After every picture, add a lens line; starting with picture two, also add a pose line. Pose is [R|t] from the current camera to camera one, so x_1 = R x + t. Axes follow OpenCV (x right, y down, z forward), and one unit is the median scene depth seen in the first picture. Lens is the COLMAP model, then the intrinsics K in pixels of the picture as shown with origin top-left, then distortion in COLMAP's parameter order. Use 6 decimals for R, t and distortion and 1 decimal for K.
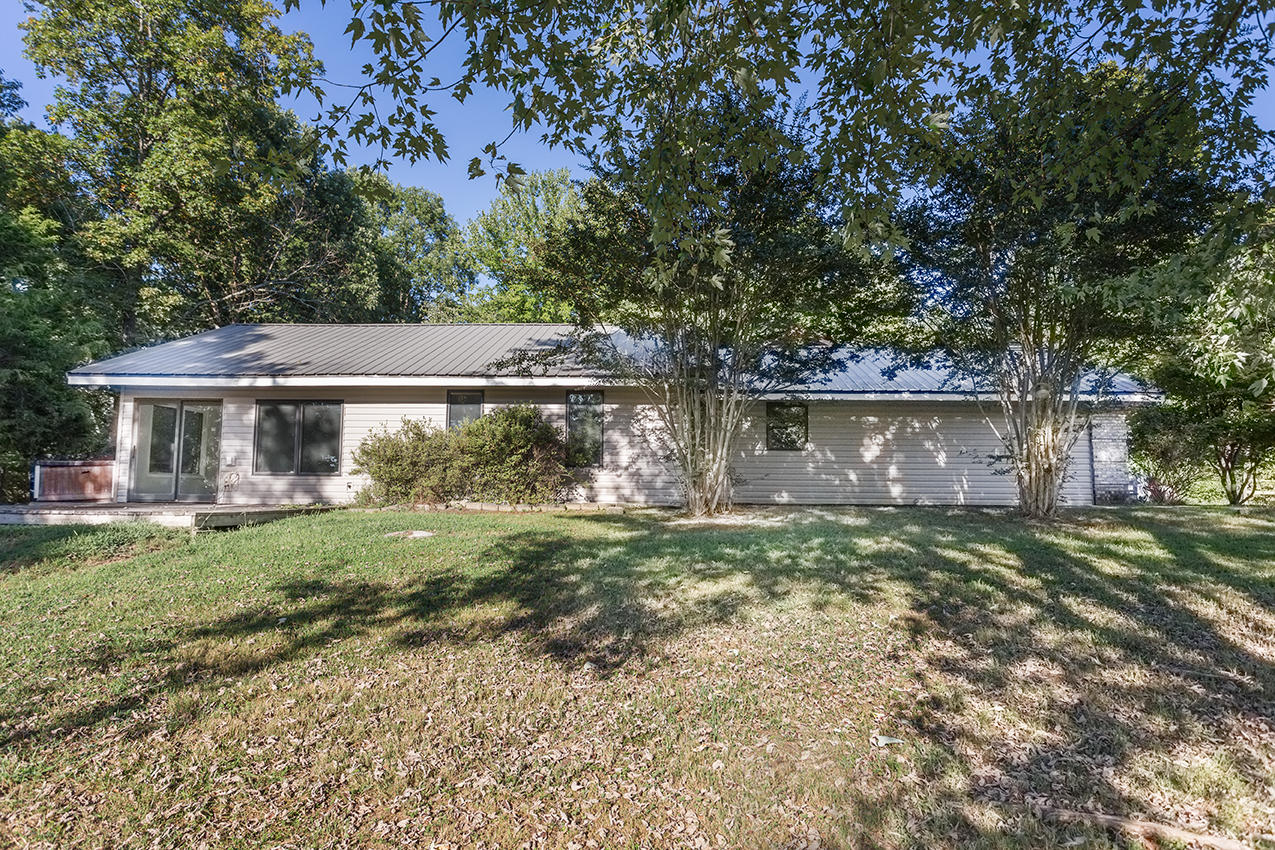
lens RADIAL K [[746.4, 0, 637.7], [0, 746.4, 425.4], [0, 0, 1]] dist [0.007121, 0.000699]
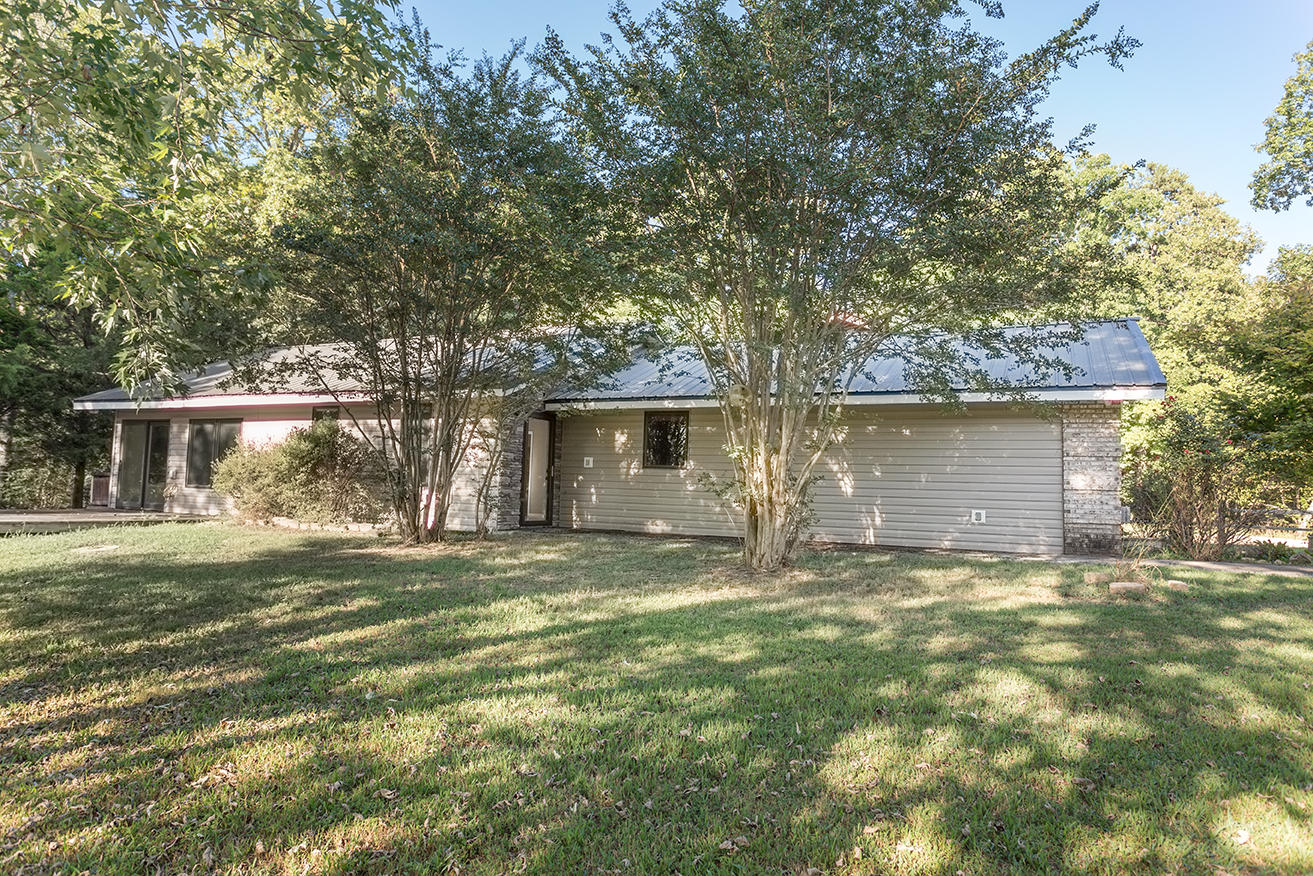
lens RADIAL K [[826.6, 0, 656.6], [0, 826.6, 440.1], [0, 0, 1]] dist [-0.001924, -0.000703]
pose [[0.909106, -0.006391, -0.416516, 0.625712], [0.008807, 0.999954, 0.003879, -0.002968], [0.416472, -0.007195, 0.909120, 0.177560]]
